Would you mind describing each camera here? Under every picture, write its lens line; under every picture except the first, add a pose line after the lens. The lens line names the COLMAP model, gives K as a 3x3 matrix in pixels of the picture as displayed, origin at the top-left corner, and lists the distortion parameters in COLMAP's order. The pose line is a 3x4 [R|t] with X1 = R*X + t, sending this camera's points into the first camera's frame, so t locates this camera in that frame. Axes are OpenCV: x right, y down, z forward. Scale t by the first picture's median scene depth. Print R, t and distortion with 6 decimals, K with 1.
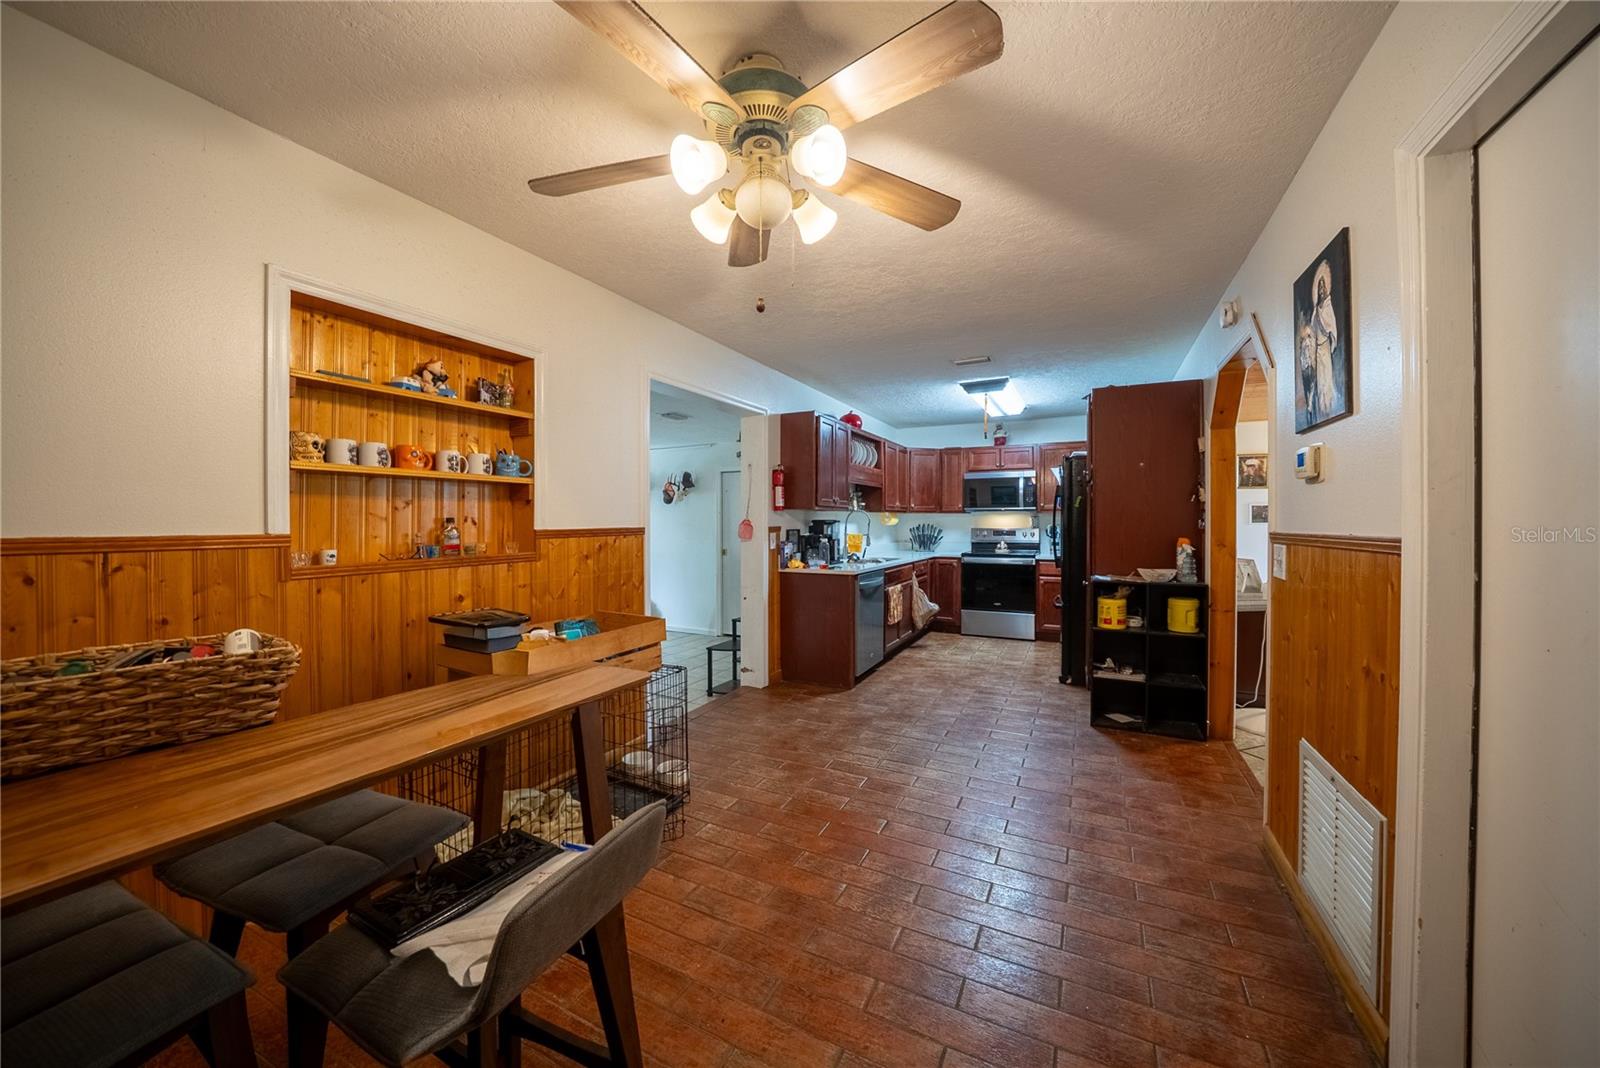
lens RADIAL K [[561.5, 0, 802.8], [0, 561.5, 527.1], [0, 0, 1]] dist [-0.011907, -0.000115]
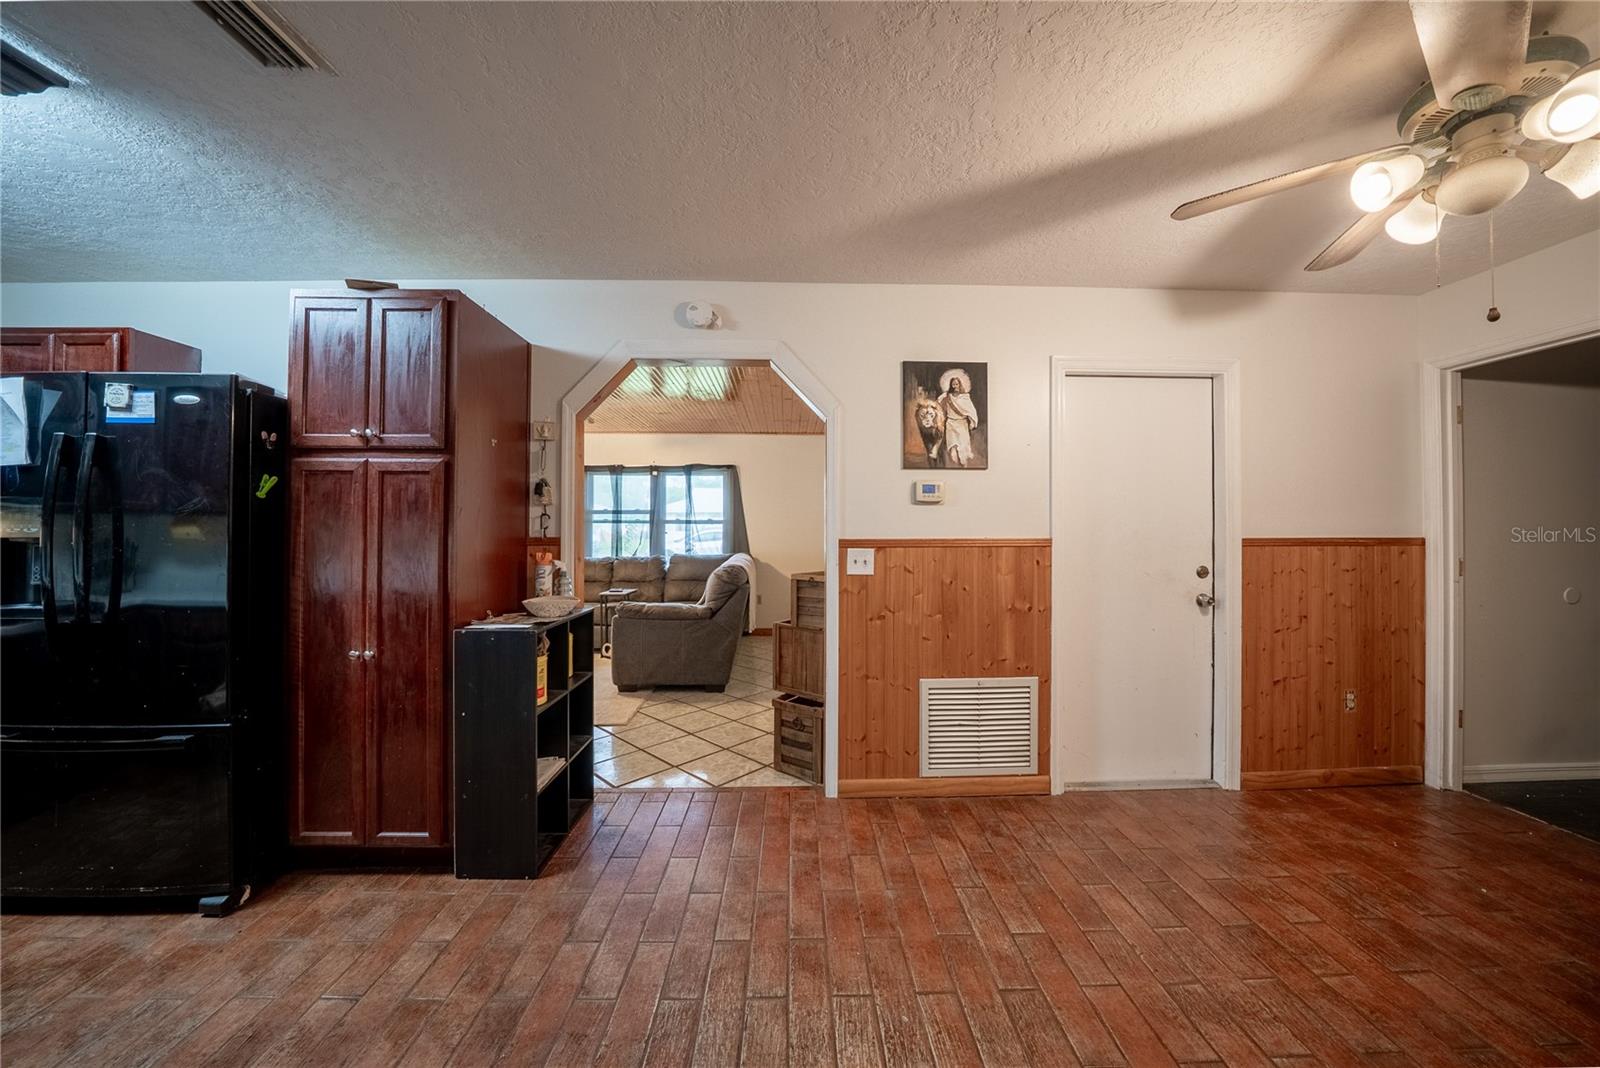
lens RADIAL K [[561.5, 0, 809.8], [0, 561.5, 539.5], [0, 0, 1]] dist [-0.011907, -0.000115]
pose [[-0.484887, -0.002488, 0.874573, -0.156952], [0.004305, 0.999977, 0.005232, 0.002554], [-0.874566, 0.006301, -0.484865, 1.265658]]
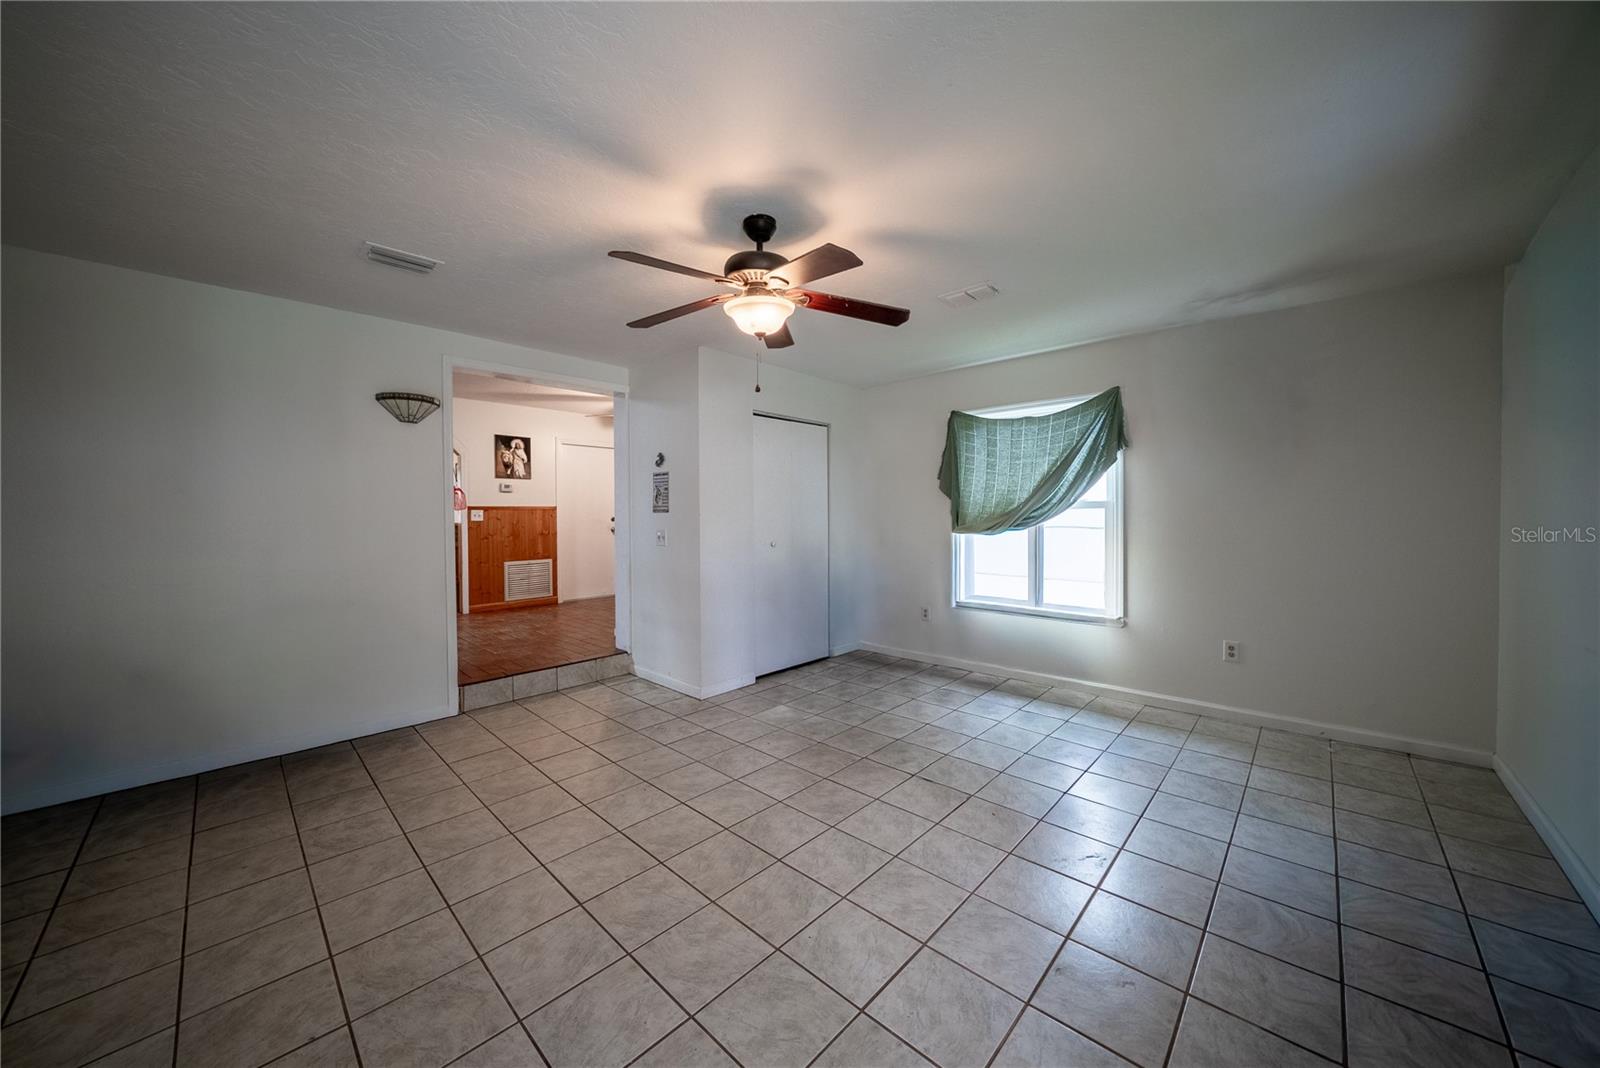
lens RADIAL K [[561.5, 0, 796.6], [0, 561.5, 524.5], [0, 0, 1]] dist [-0.011907, -0.000115]
pose [[-0.959282, -0.003084, 0.282432, -1.706709], [0.003918, 0.999699, 0.024225, 0.043037], [-0.282422, 0.024345, -0.958981, 3.063302]]
